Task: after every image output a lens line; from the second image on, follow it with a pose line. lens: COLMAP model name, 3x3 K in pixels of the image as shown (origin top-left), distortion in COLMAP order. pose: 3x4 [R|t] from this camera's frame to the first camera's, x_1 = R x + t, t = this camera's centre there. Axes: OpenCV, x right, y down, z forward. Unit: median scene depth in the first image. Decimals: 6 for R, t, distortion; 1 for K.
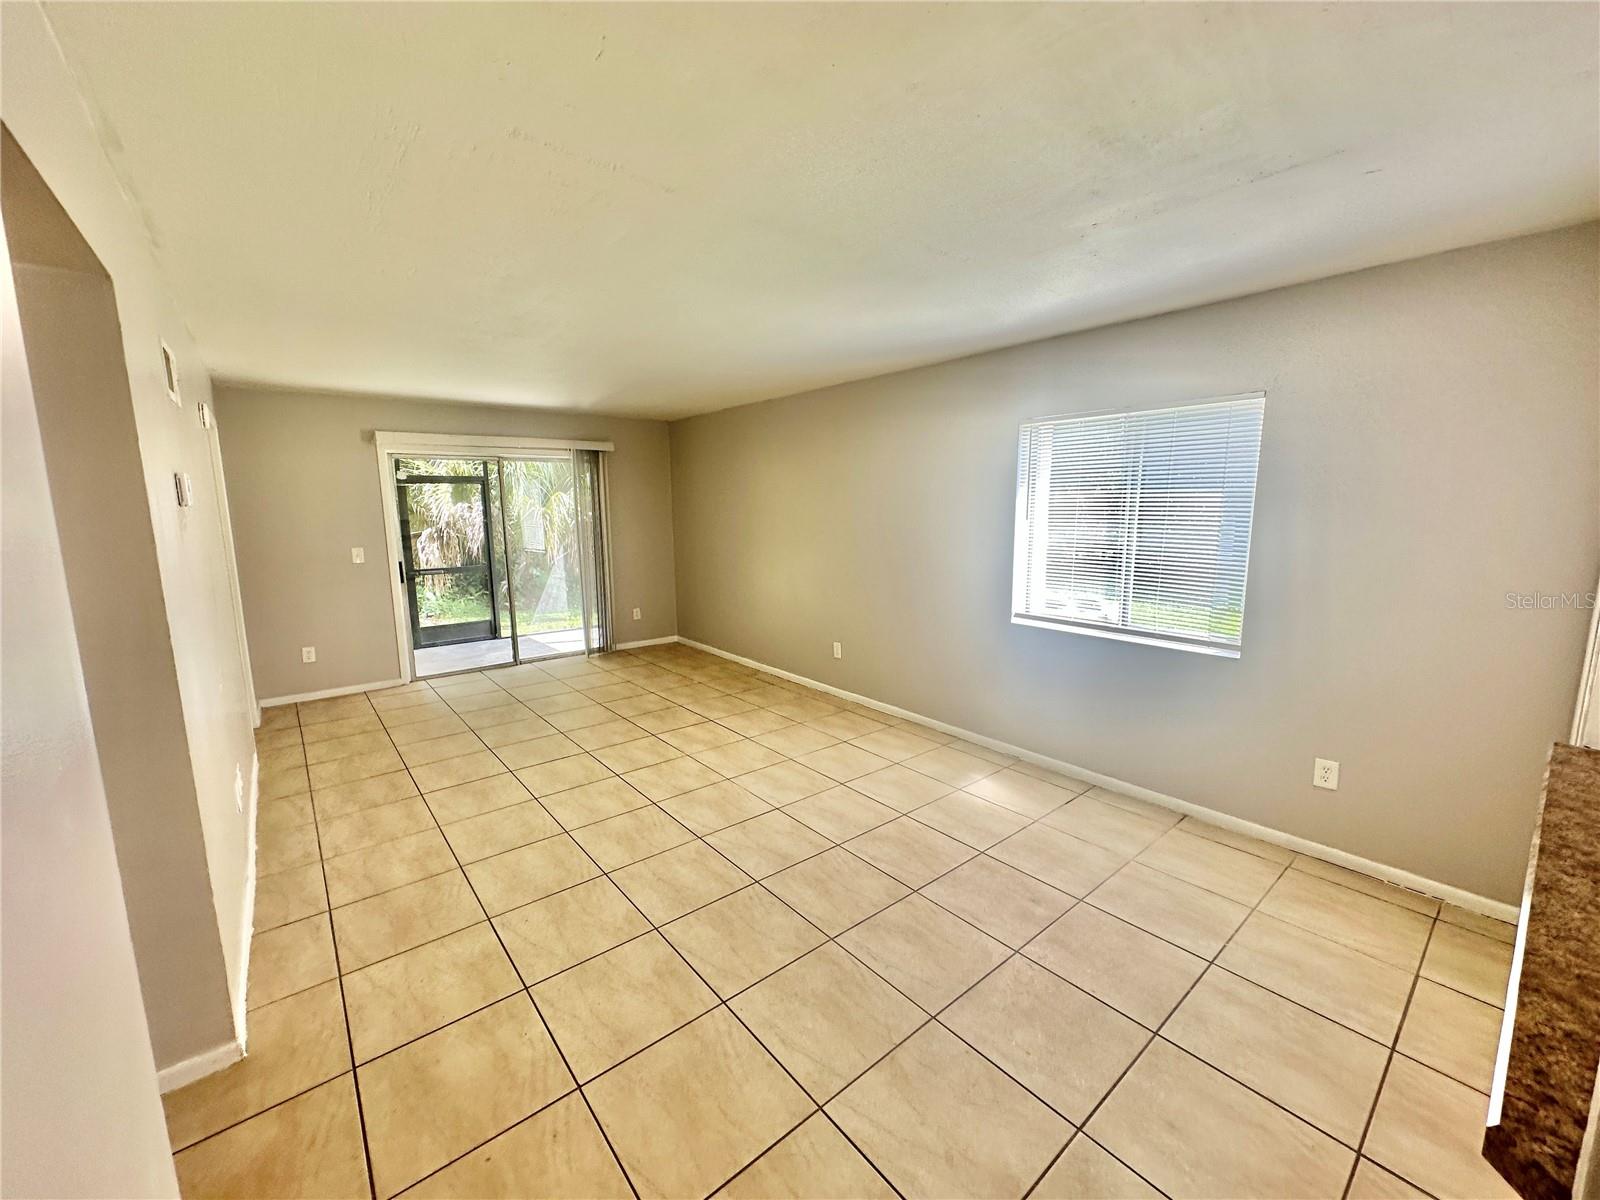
lens RADIAL K [[634.9, 0, 804.3], [0, 634.9, 598.7], [0, 0, 1]] dist [0.001978, 0.000238]
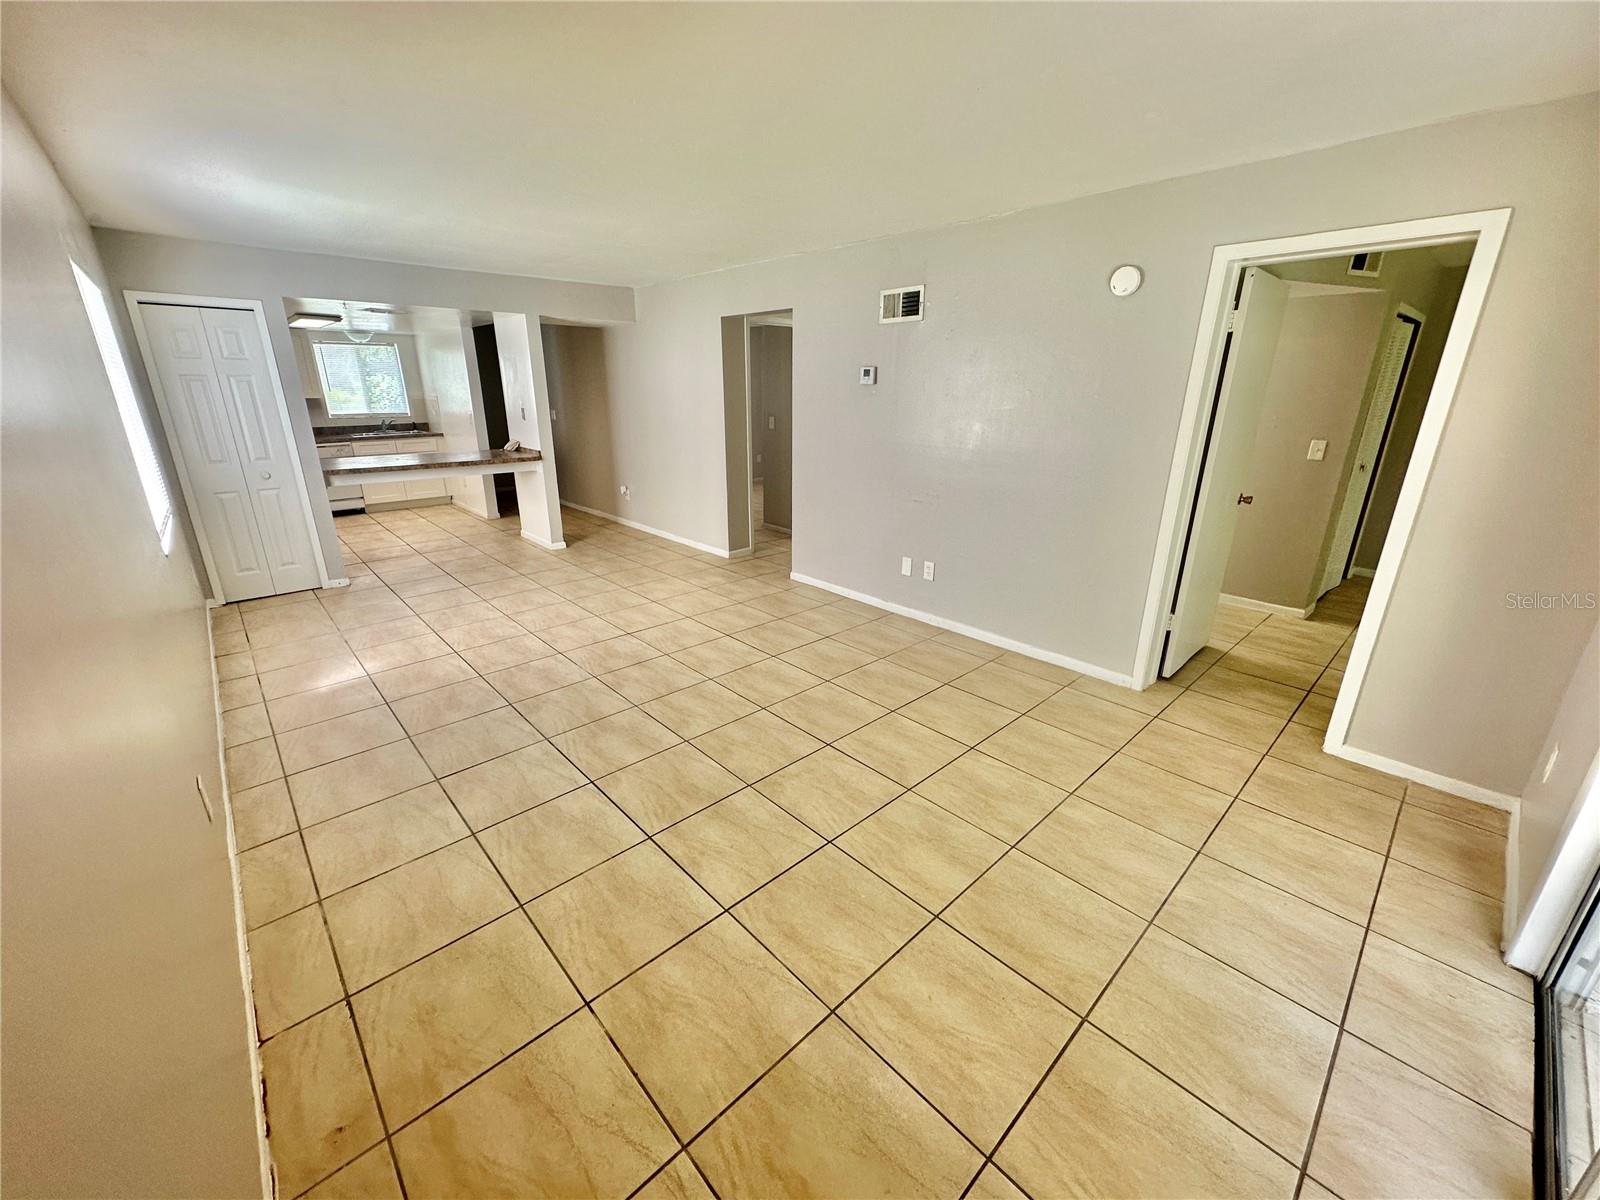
lens RADIAL K [[634.9, 0, 813.0], [0, 634.9, 592.1], [0, 0, 1]] dist [0.001978, 0.000238]
pose [[-0.997565, 0.025198, -0.065037, -0.409368], [-0.006596, 0.894198, 0.447623, -0.285683], [0.069435, 0.446962, -0.891854, 1.902904]]
